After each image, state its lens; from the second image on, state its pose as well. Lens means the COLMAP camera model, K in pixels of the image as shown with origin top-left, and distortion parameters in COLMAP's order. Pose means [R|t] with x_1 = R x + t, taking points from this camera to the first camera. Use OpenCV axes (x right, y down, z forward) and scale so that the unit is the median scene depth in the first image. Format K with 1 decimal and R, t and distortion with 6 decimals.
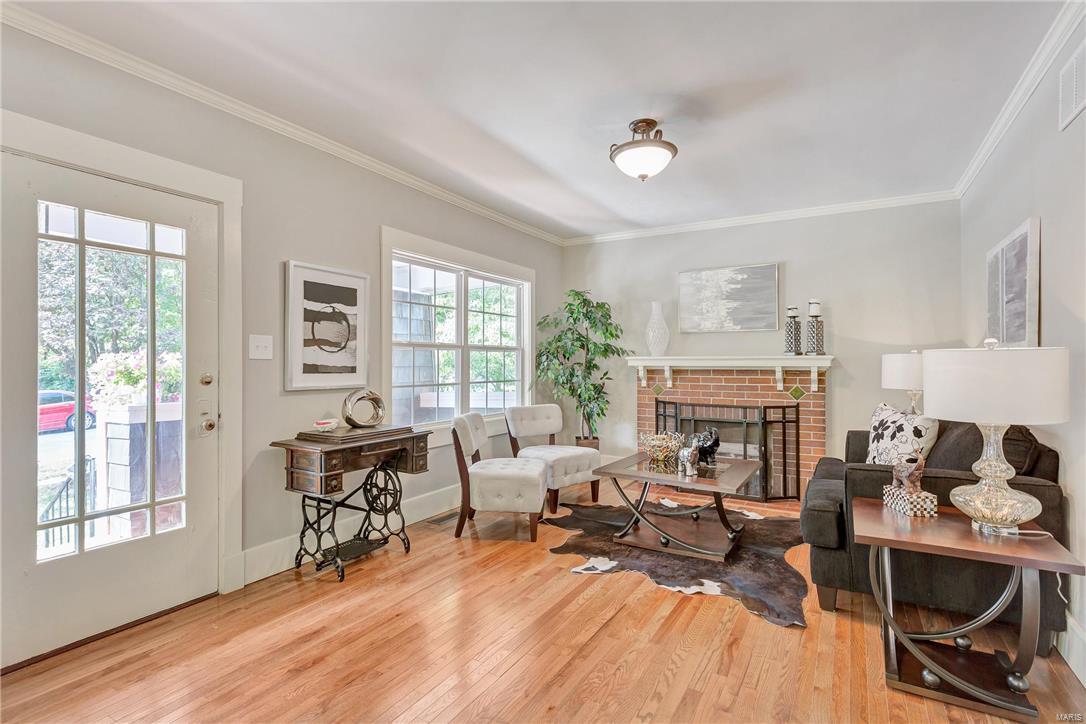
lens RADIAL K [[528.4, 0, 542.6], [0, 528.4, 357.7], [0, 0, 1]] dist [-0.003258, 0.003129]
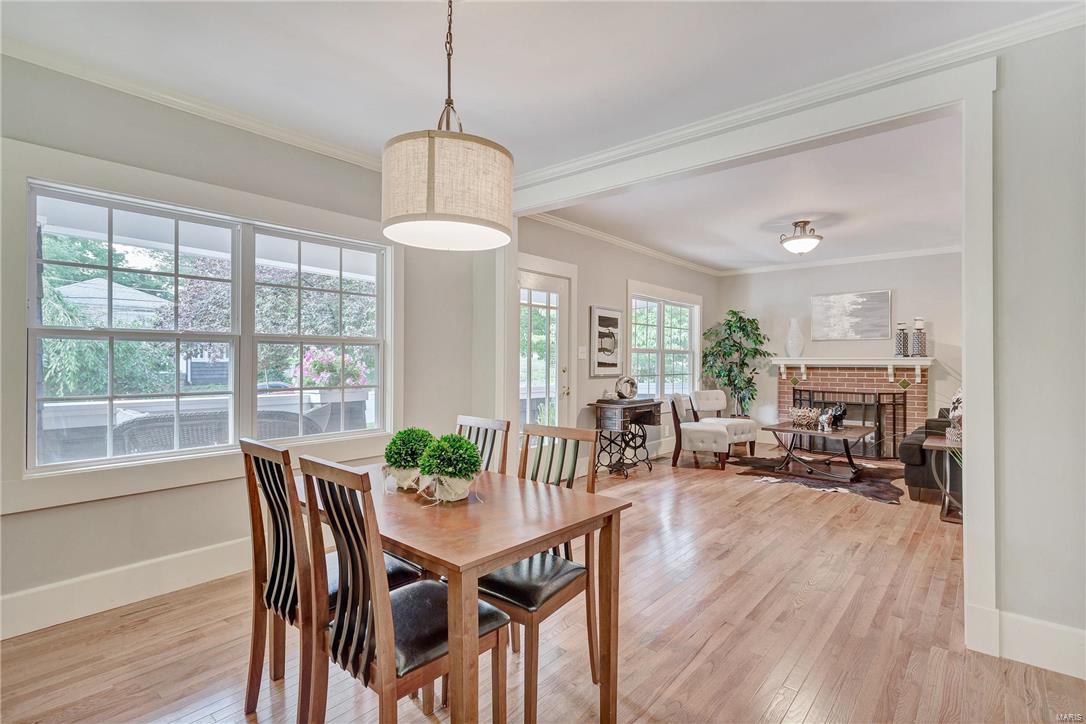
lens RADIAL K [[528.4, 0, 537.6], [0, 528.4, 363.5], [0, 0, 1]] dist [-0.003258, 0.003129]
pose [[0.983238, 0.004574, -0.182270, -0.226984], [-0.002173, 0.999908, 0.013368, -0.004235], [0.182314, -0.012748, 0.983158, -0.570628]]
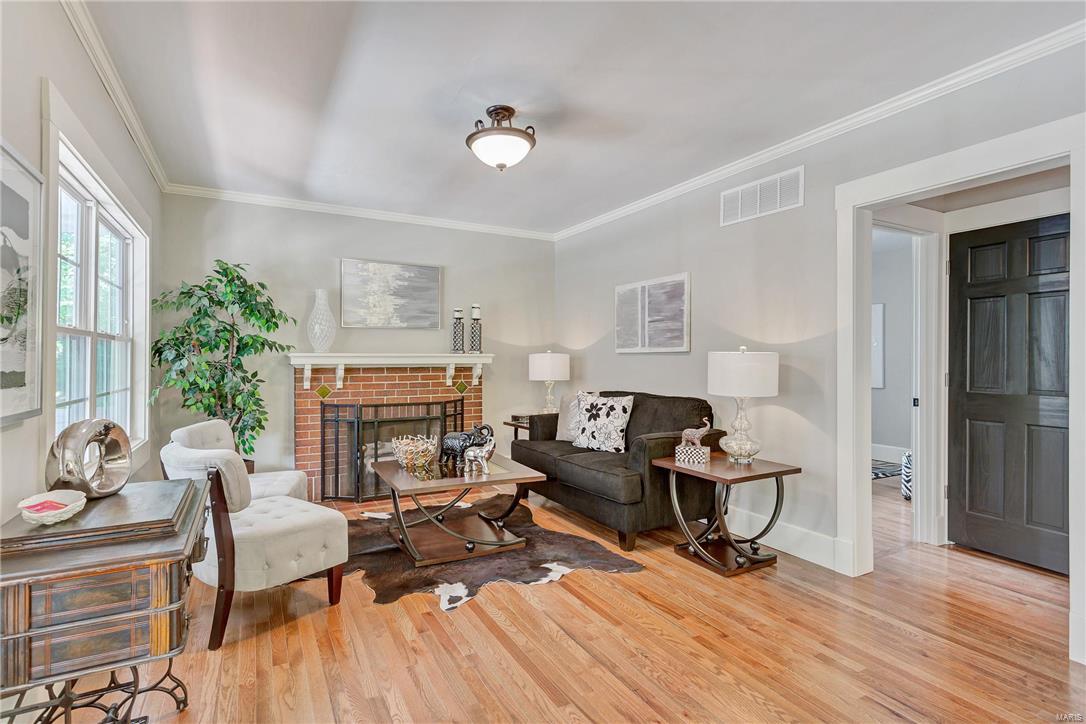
lens RADIAL K [[528.4, 0, 533.7], [0, 528.4, 360.7], [0, 0, 1]] dist [-0.003258, 0.003129]
pose [[0.519851, -0.003340, 0.854250, -0.397623], [-0.007376, 0.999938, 0.008399, 0.000005], [-0.854225, -0.010667, 0.519794, 0.303873]]
